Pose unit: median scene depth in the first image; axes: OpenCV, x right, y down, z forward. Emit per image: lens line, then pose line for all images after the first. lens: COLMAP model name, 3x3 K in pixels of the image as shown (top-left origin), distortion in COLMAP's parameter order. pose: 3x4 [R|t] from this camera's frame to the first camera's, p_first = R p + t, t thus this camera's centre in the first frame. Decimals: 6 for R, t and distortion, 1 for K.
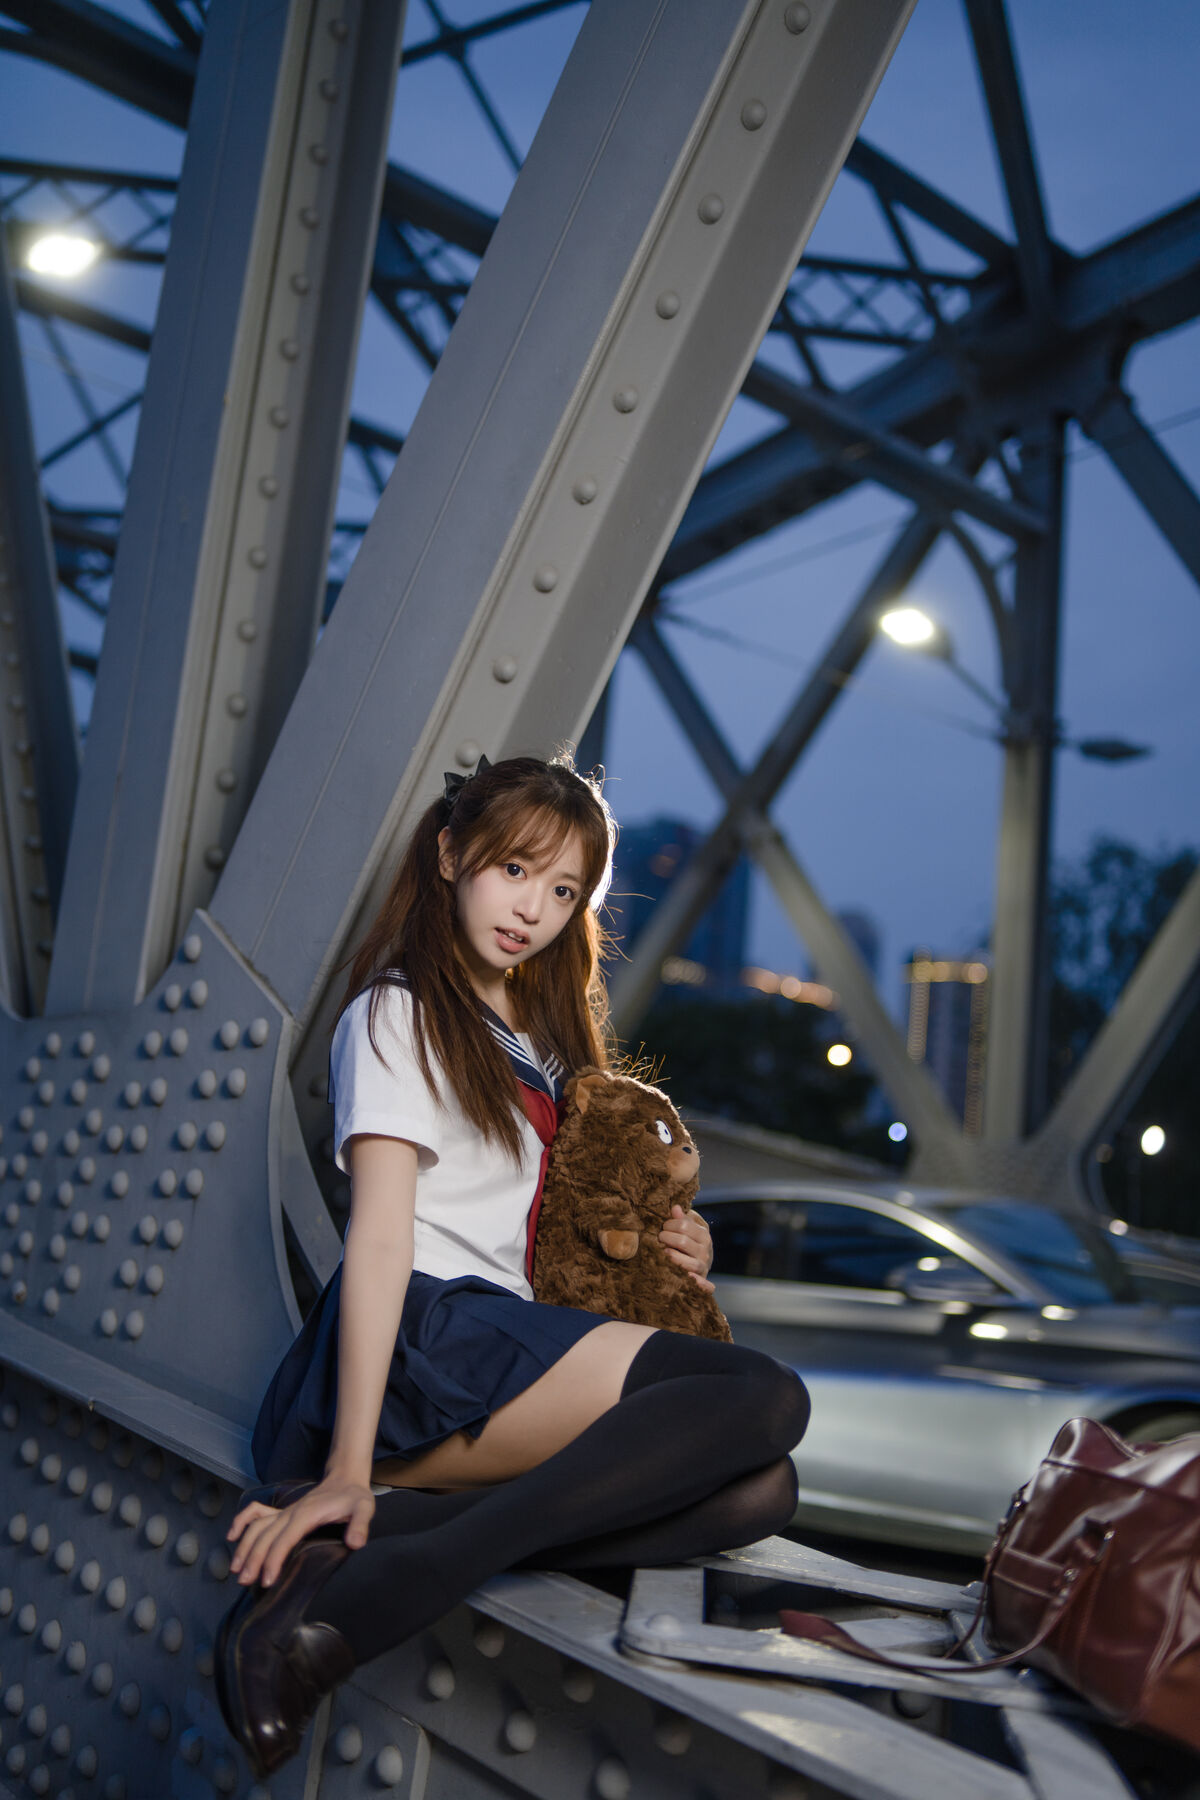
lens RADIAL K [[1864.5, 0, 604.5], [0, 1864.5, 781.8], [0, 0, 1]] dist [-0.170662, 0.088854]
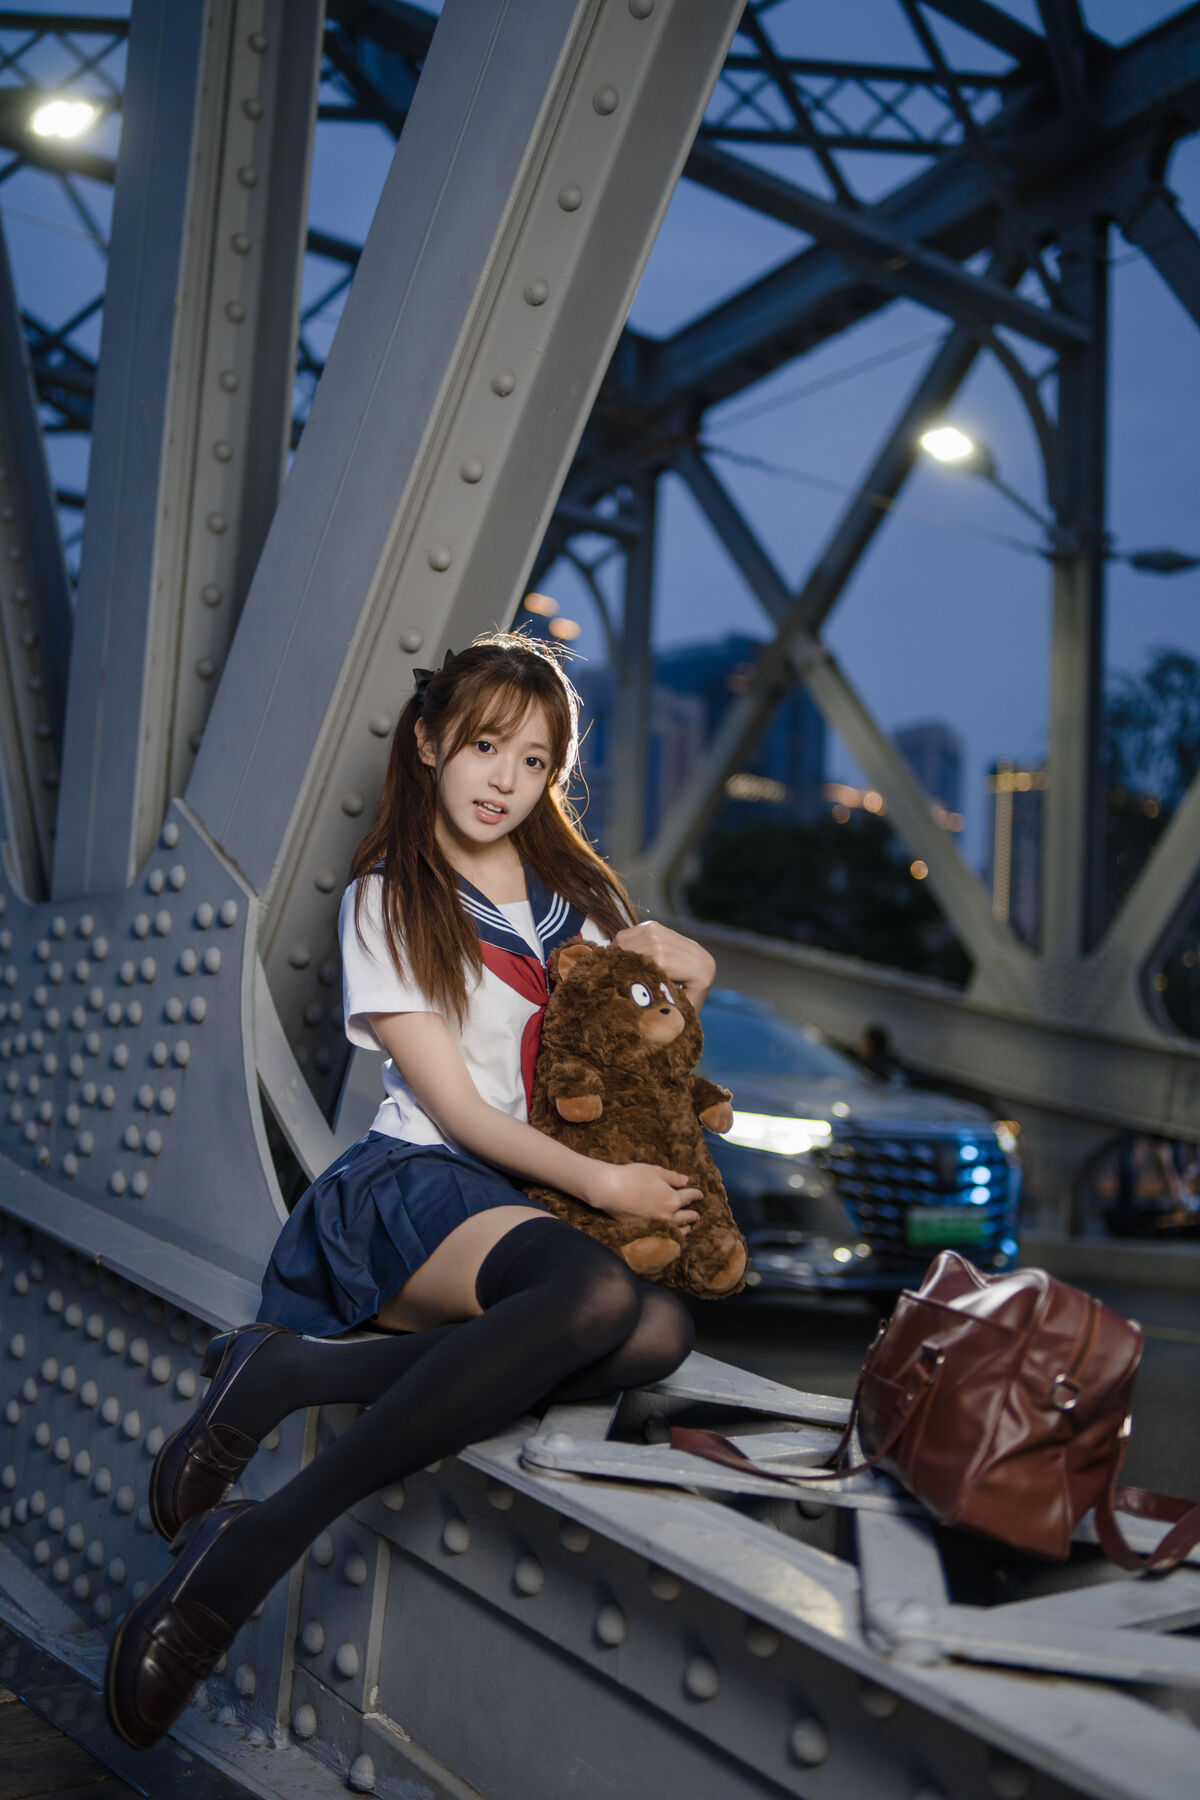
lens RADIAL K [[1903.2, 0, 602.6], [0, 1903.2, 868.6], [0, 0, 1]] dist [-0.162689, 0.039340]
pose [[0.997472, -0.040661, -0.058283, 0.091270], [0.048567, 0.988764, 0.141374, -0.033911], [0.051880, -0.143847, 0.988239, -0.069728]]
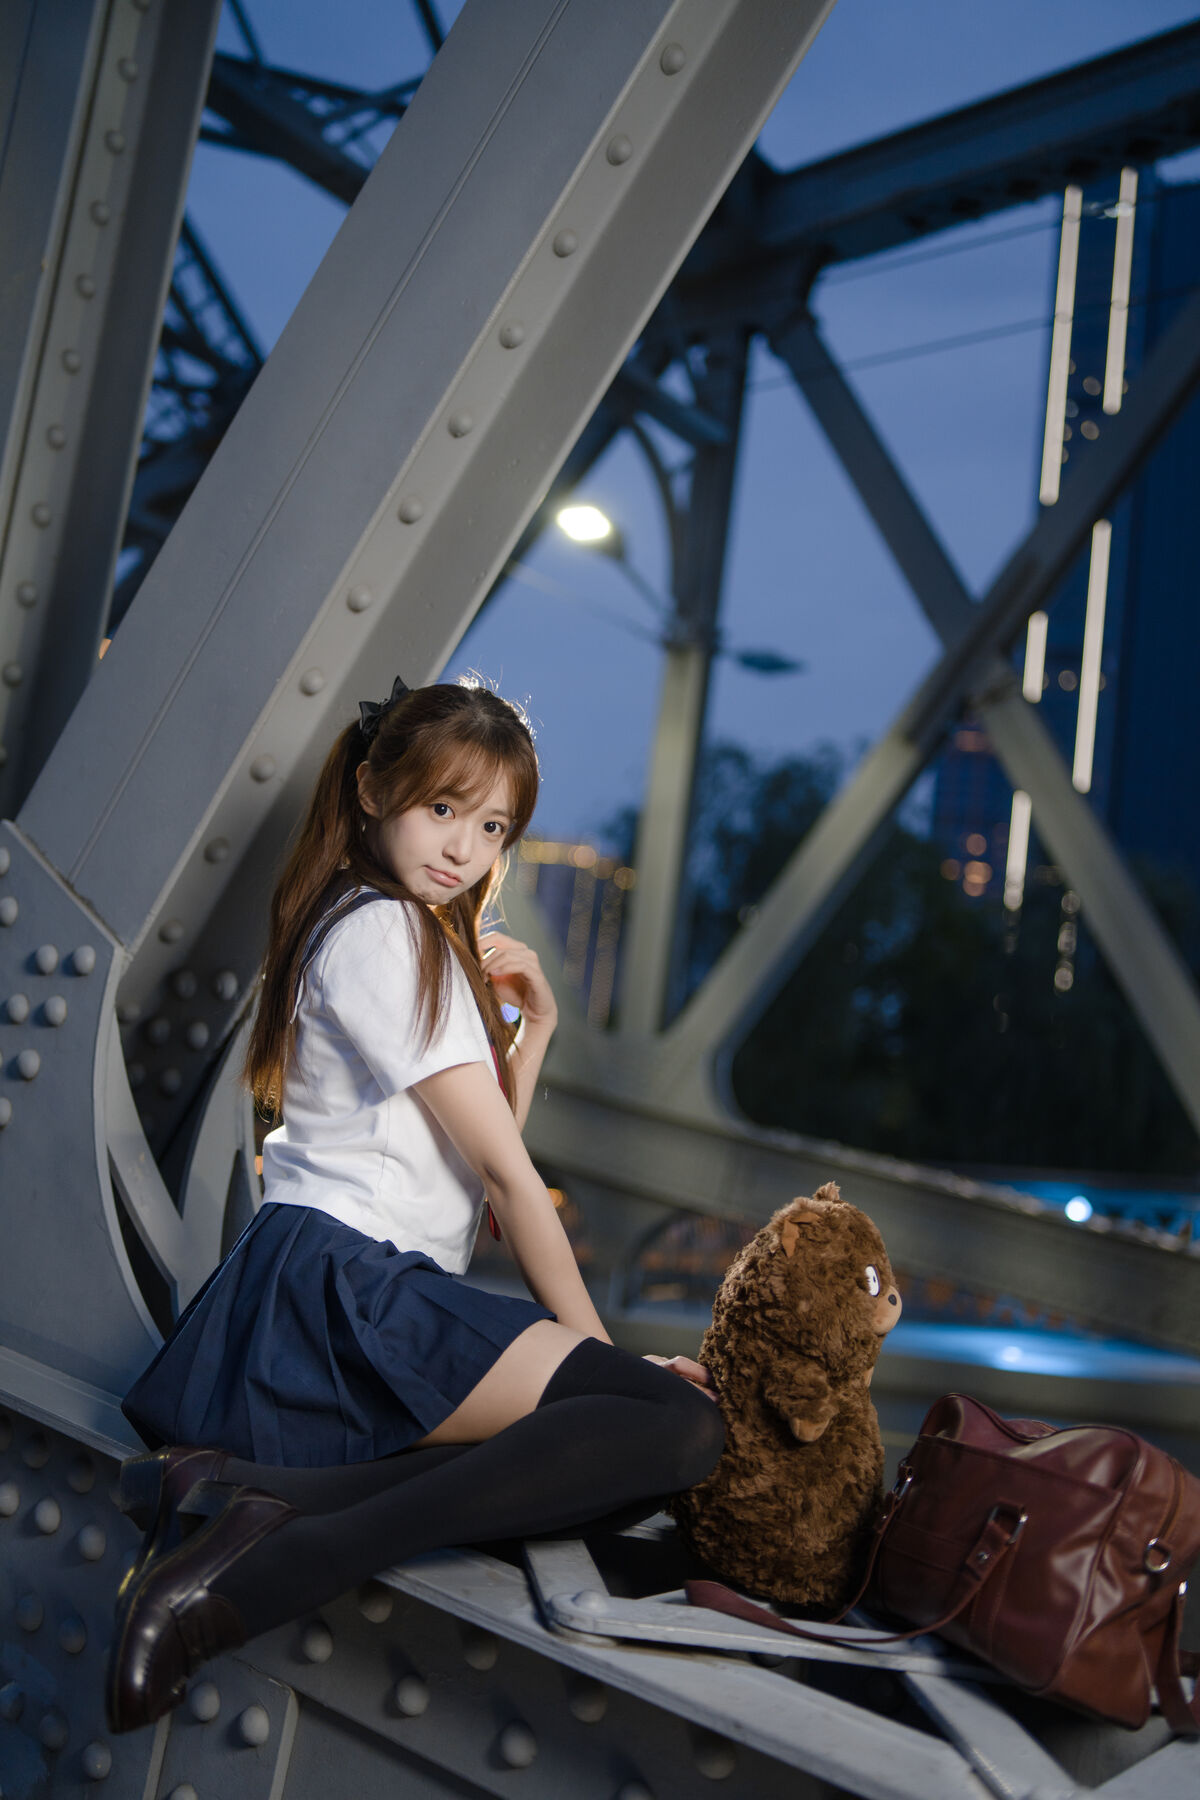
lens RADIAL K [[1858.9, 0, 598.8], [0, 1858.9, 811.9], [0, 0, 1]] dist [-0.133851, 0.038604]
pose [[0.970289, 0.067031, 0.232477, -0.149060], [-0.089082, 0.992332, 0.085682, -0.044075], [-0.224951, -0.103846, 0.968821, 0.026776]]
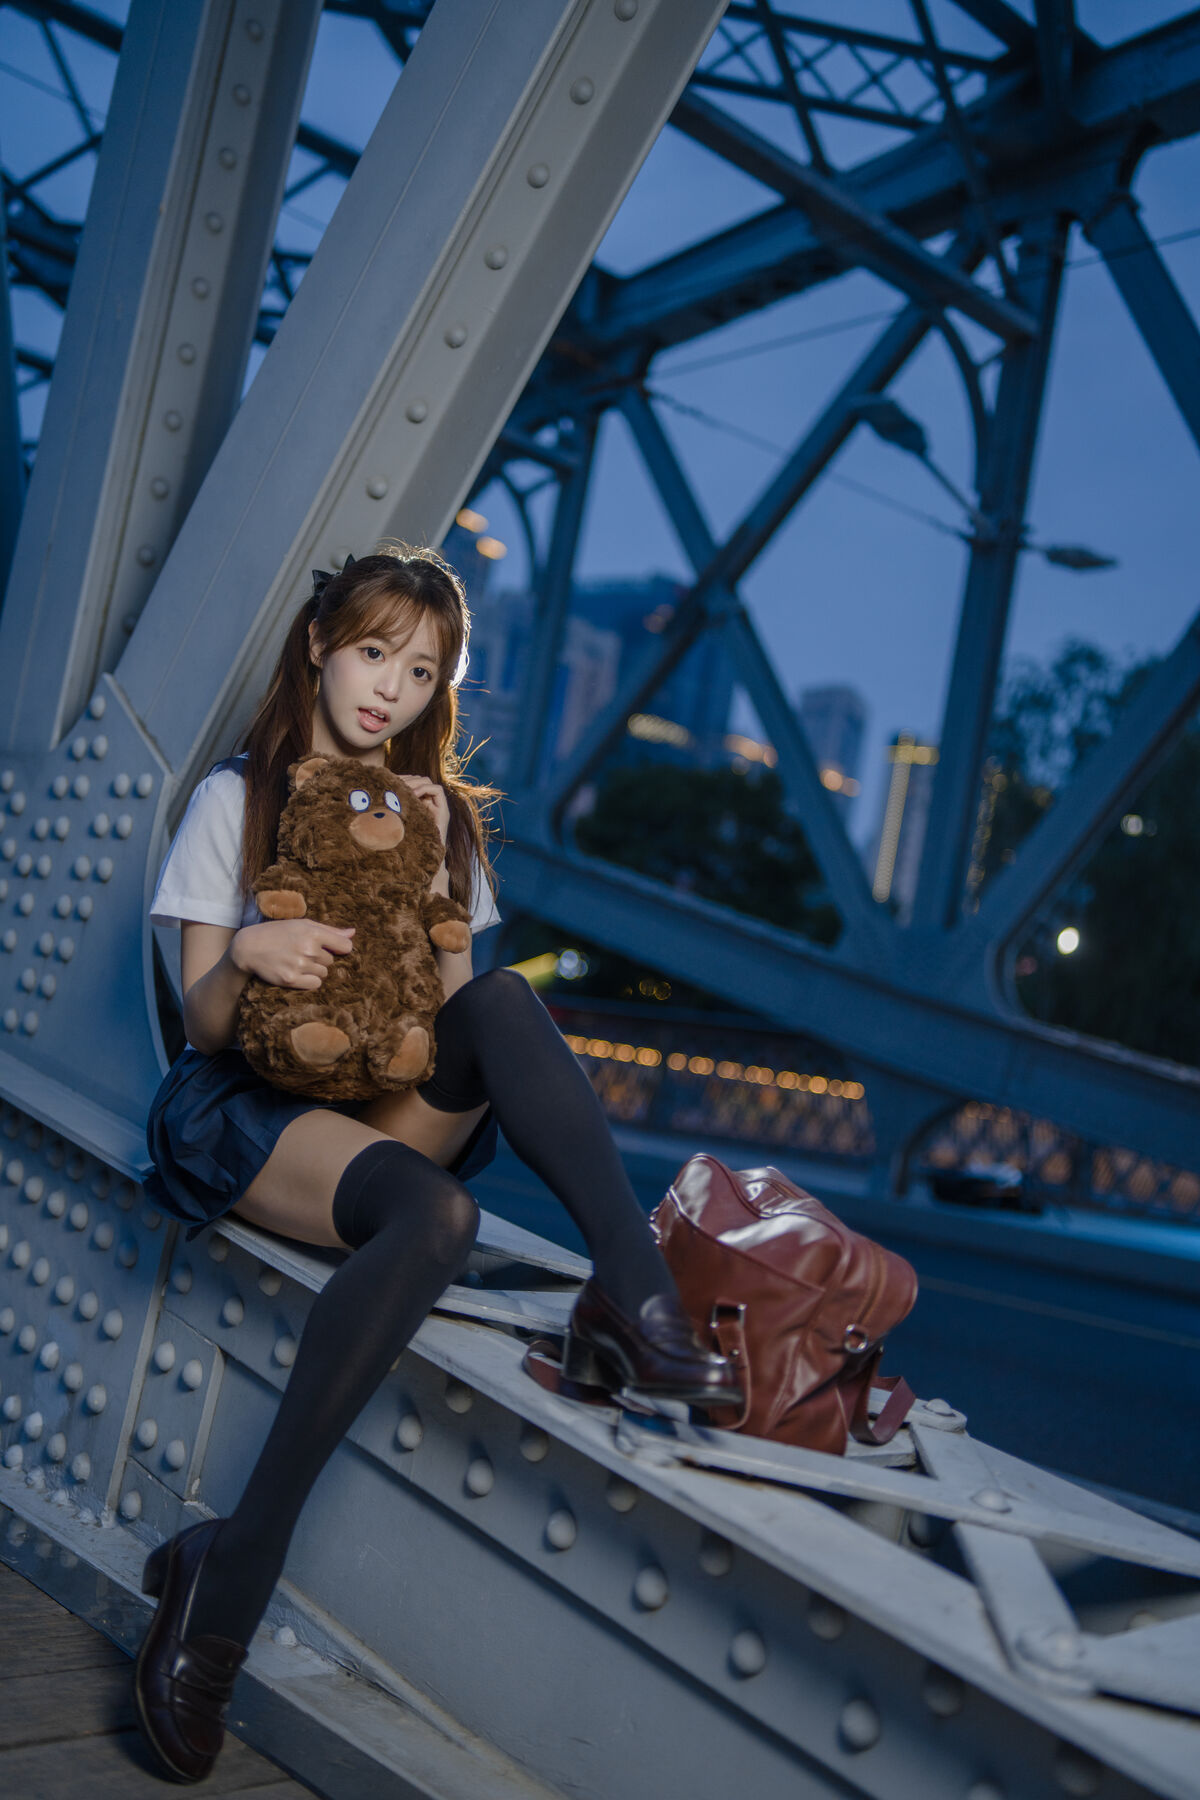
lens RADIAL K [[1946.0, 0, 644.1], [0, 1946.0, 858.0], [0, 0, 1]] dist [-0.122676, 0.084435]
pose [[0.996491, 0.082452, 0.014376, 0.112460], [-0.083696, 0.981616, 0.171539, -0.054974], [0.000032, -0.172140, 0.985072, -0.214084]]
